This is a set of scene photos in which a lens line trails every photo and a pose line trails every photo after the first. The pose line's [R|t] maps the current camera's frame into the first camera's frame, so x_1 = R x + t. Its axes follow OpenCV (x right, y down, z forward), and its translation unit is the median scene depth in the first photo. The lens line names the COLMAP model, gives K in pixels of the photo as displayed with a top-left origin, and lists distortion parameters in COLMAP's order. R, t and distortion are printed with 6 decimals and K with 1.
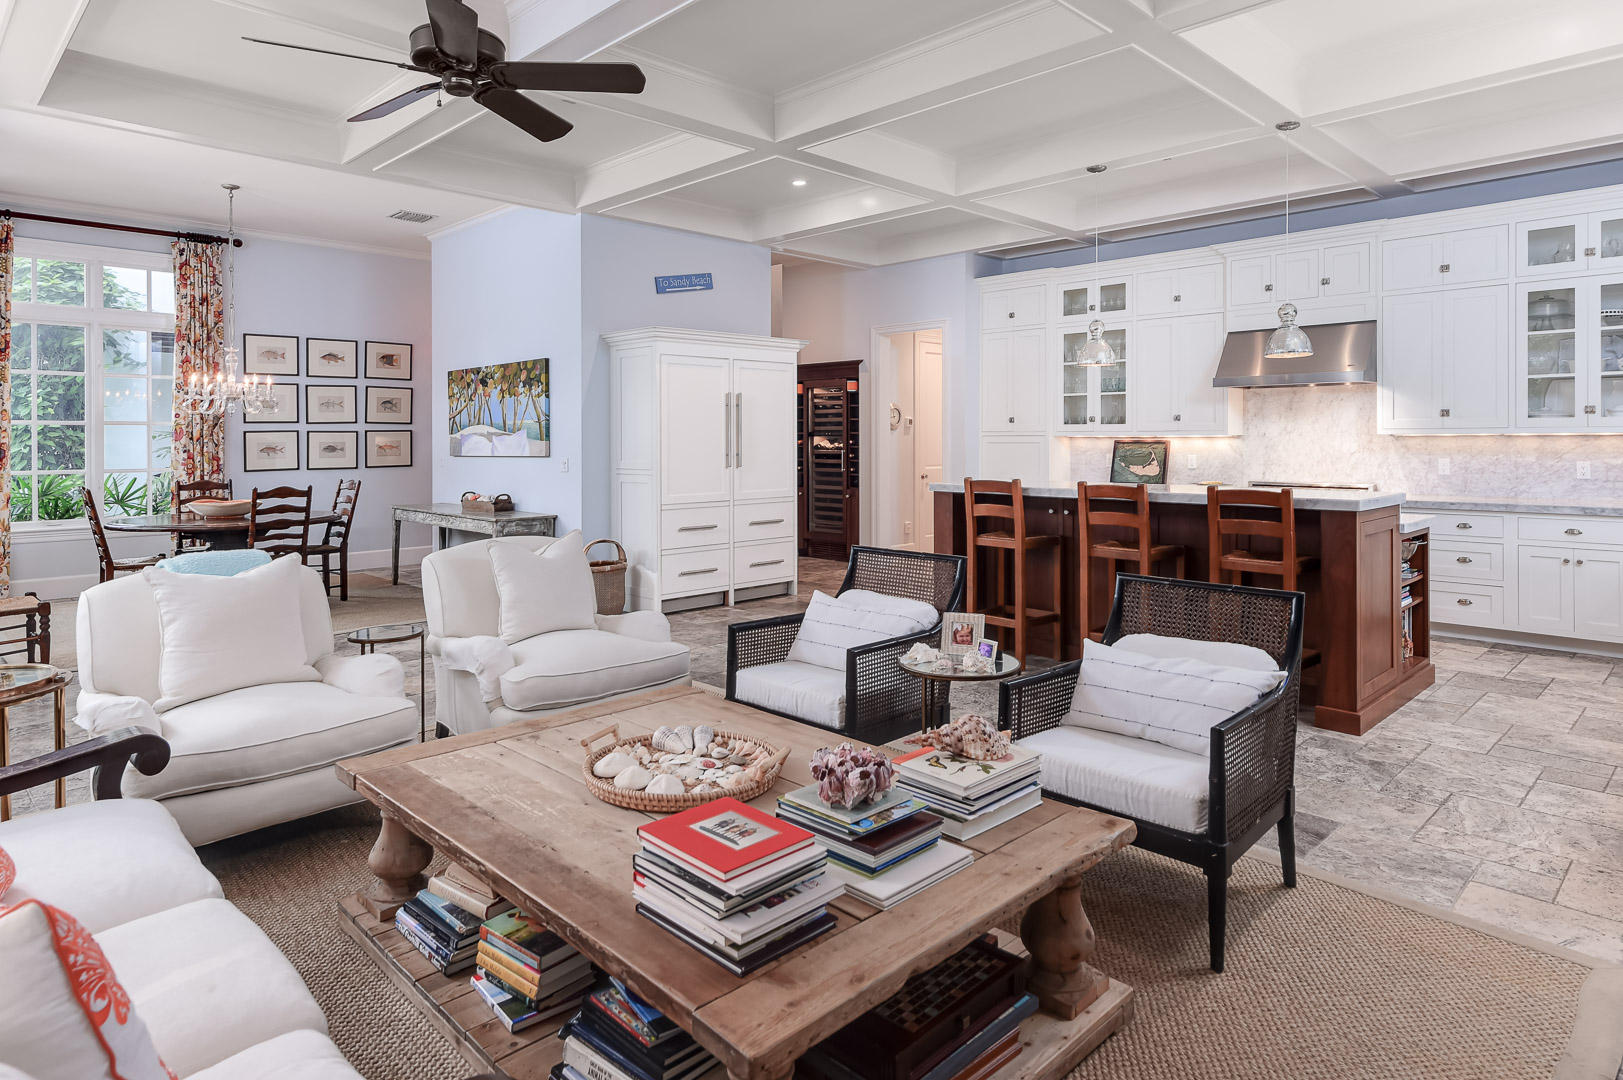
lens RADIAL K [[966.2, 0, 814.4], [0, 966.2, 463.9], [0, 0, 1]] dist [0.001726, 0.000136]
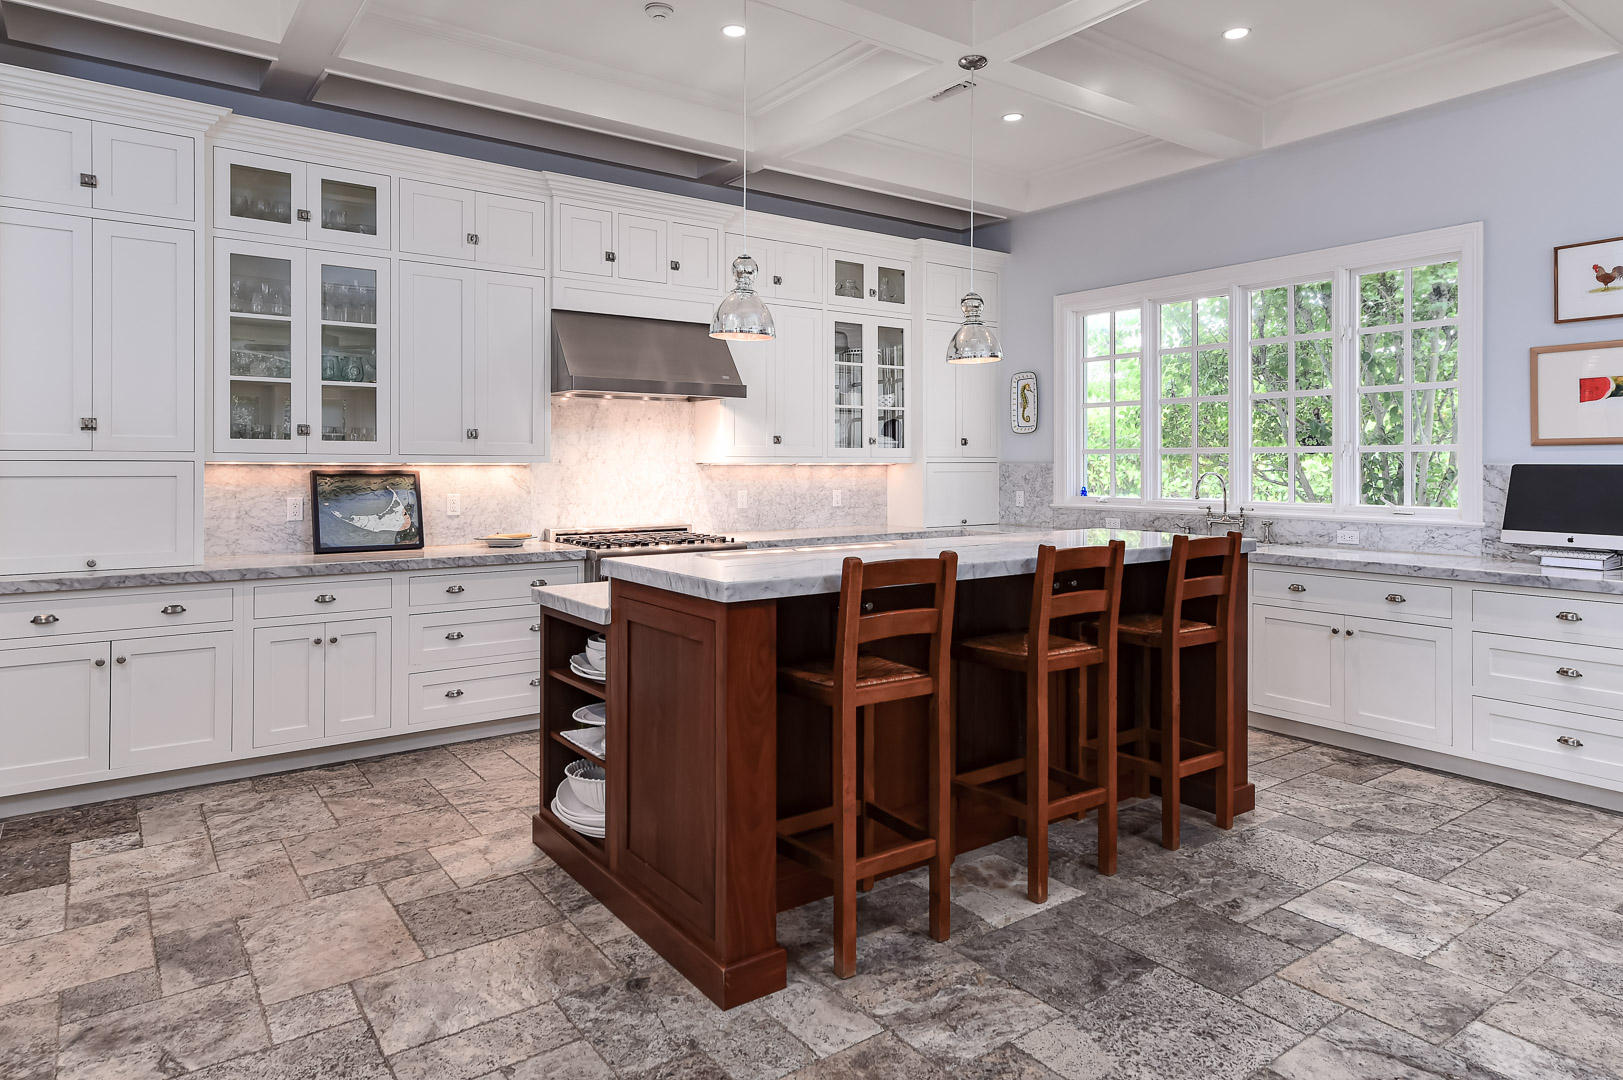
lens RADIAL K [[966.2, 0, 814.4], [0, 966.2, 463.9], [0, 0, 1]] dist [0.001726, 0.000136]
pose [[0.143206, 0.004964, 0.989680, -0.216243], [0.024218, 0.999670, -0.008519, -0.019461], [-0.989397, 0.025188, 0.143038, 0.759664]]
